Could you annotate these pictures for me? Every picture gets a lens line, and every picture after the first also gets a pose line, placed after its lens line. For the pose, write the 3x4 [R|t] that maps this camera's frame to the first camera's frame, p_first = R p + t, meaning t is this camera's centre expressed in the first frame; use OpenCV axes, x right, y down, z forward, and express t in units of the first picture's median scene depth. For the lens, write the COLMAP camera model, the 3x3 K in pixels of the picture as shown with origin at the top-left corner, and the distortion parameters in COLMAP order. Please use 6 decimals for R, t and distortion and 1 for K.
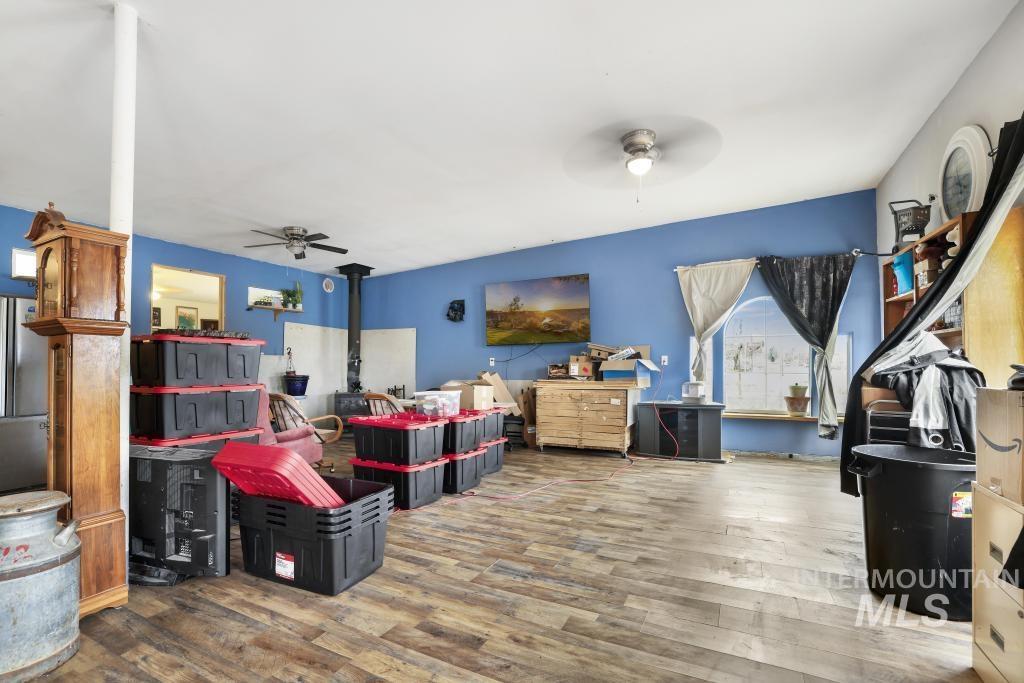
lens RADIAL K [[459.5, 0, 508.4], [0, 459.5, 362.5], [0, 0, 1]] dist [-0.049838, 0.025748]
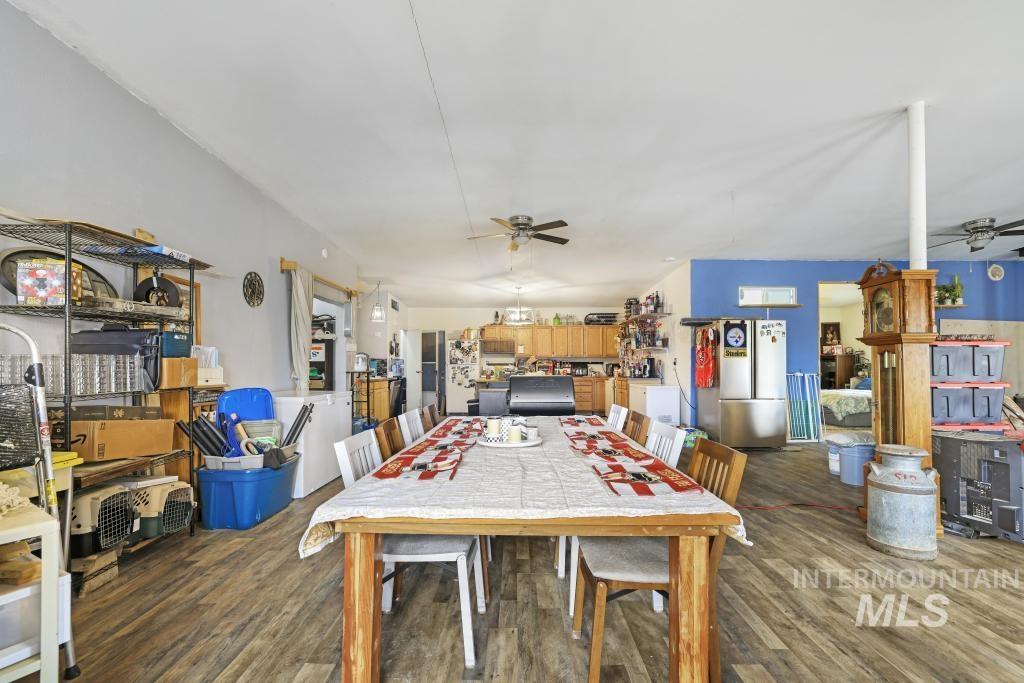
lens RADIAL K [[456.3, 0, 520.9], [0, 456.3, 356.6], [0, 0, 1]] dist [-0.001119, 0.000219]
pose [[0.471962, -0.017564, -0.881444, -0.102307], [0.006647, 0.999844, -0.016364, -0.001592], [0.881594, 0.001865, 0.472005, -0.359603]]
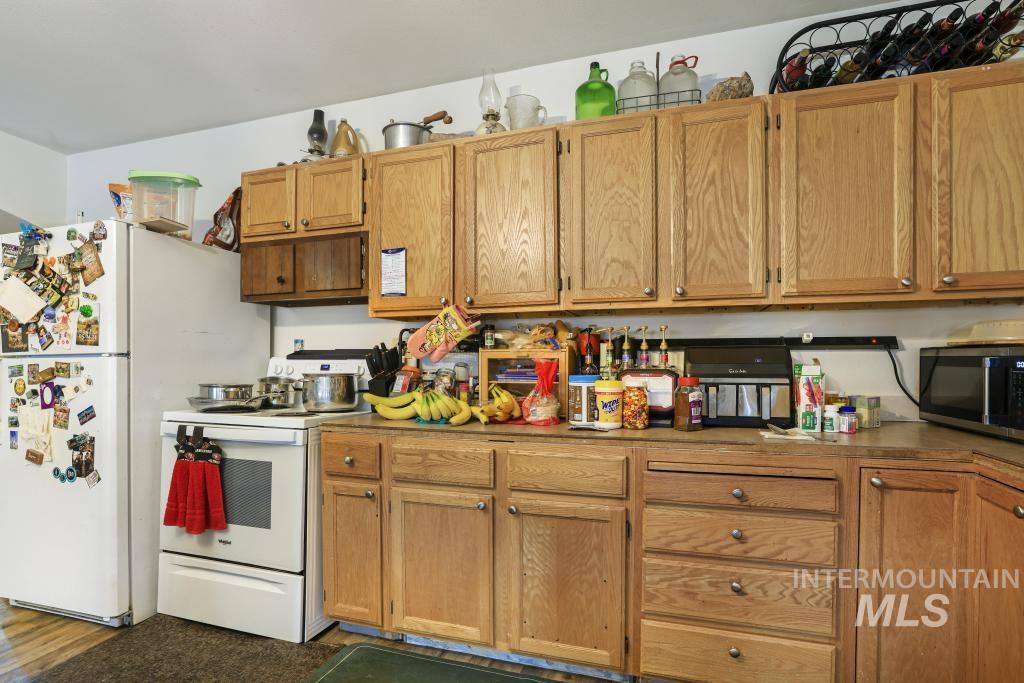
lens RADIAL K [[480.5, 0, 507.7], [0, 480.5, 362.1], [0, 0, 1]] dist [-0.055470, 0.030653]
pose [[0.161787, 0.006101, -0.986807, -1.704386], [0.008948, 0.999931, 0.007649, 0.006413], [0.986785, -0.010068, 0.161721, 0.785011]]
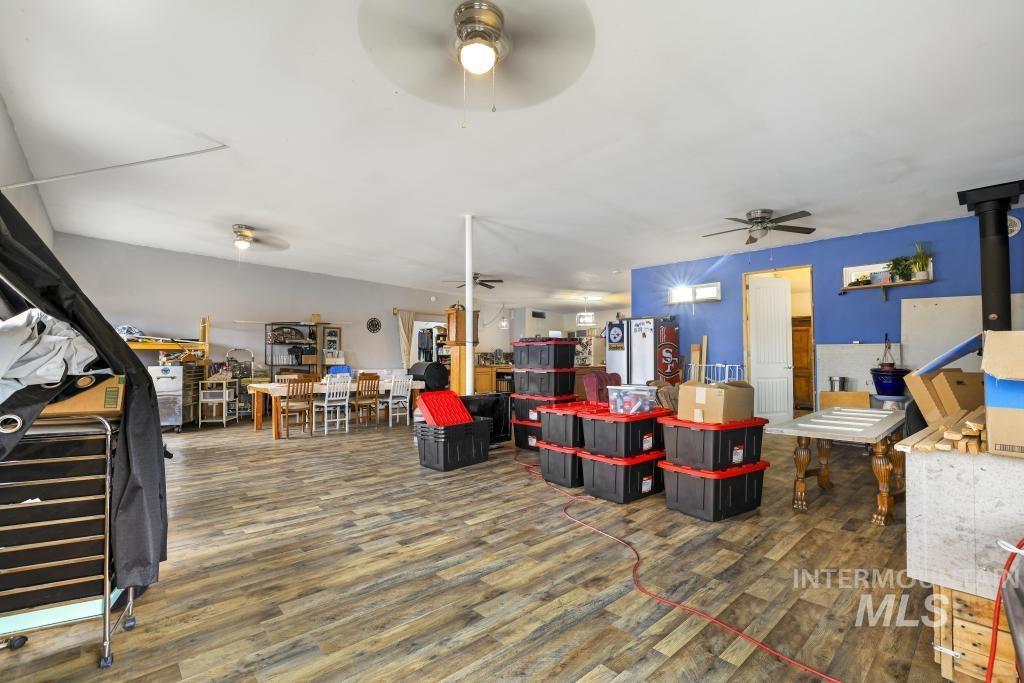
lens RADIAL K [[459.5, 0, 508.4], [0, 459.5, 362.5], [0, 0, 1]] dist [-0.049838, 0.025748]
pose [[-0.350386, 0.011754, -0.936532, 0.705962], [0.006127, 0.999929, 0.010257, 0.006398], [0.936585, -0.002144, -0.350433, 1.019970]]
